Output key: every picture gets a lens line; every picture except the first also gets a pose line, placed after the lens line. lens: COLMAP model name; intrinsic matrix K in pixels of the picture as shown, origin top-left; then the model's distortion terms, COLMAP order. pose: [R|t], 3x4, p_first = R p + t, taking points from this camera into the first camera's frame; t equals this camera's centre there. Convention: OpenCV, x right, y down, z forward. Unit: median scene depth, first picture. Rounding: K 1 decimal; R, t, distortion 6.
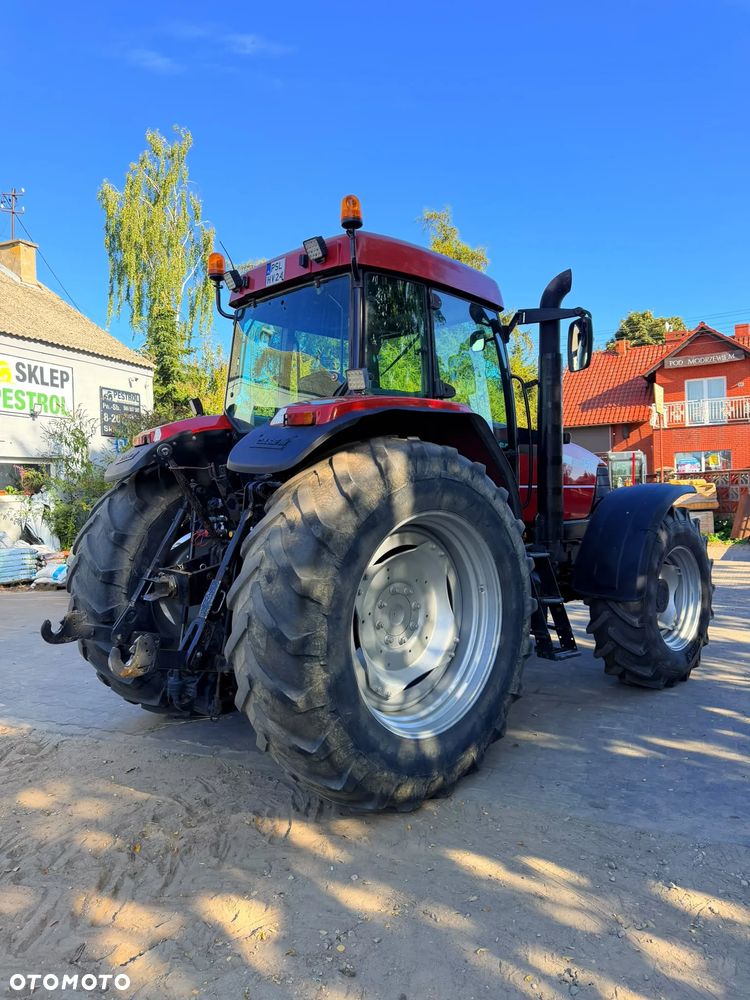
lens RADIAL K [[700.2, 0, 375.0], [0, 700.2, 500.0], [0, 0, 1]] dist [0.037846, -0.044611]
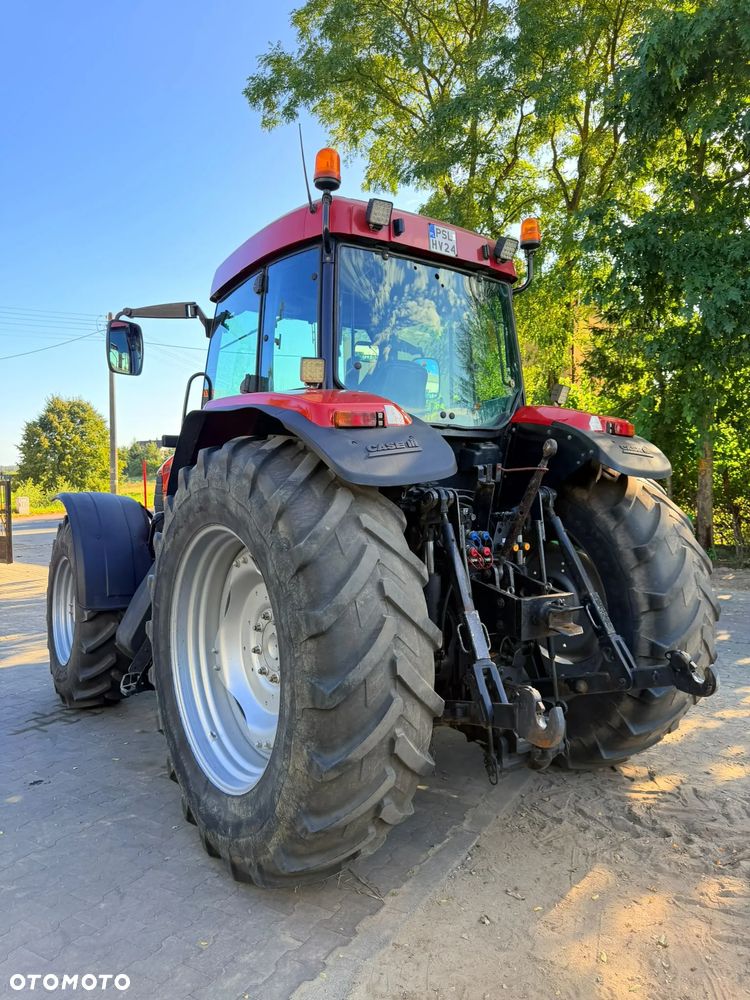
lens RADIAL K [[714.4, 0, 375.0], [0, 714.4, 500.0], [0, 0, 1]] dist [-0.006970, -0.006798]
pose [[0.133980, -0.012093, 0.990910, -0.915525], [0.028265, 0.999565, 0.008377, -0.018829], [-0.990581, 0.026885, 0.134264, 0.885203]]
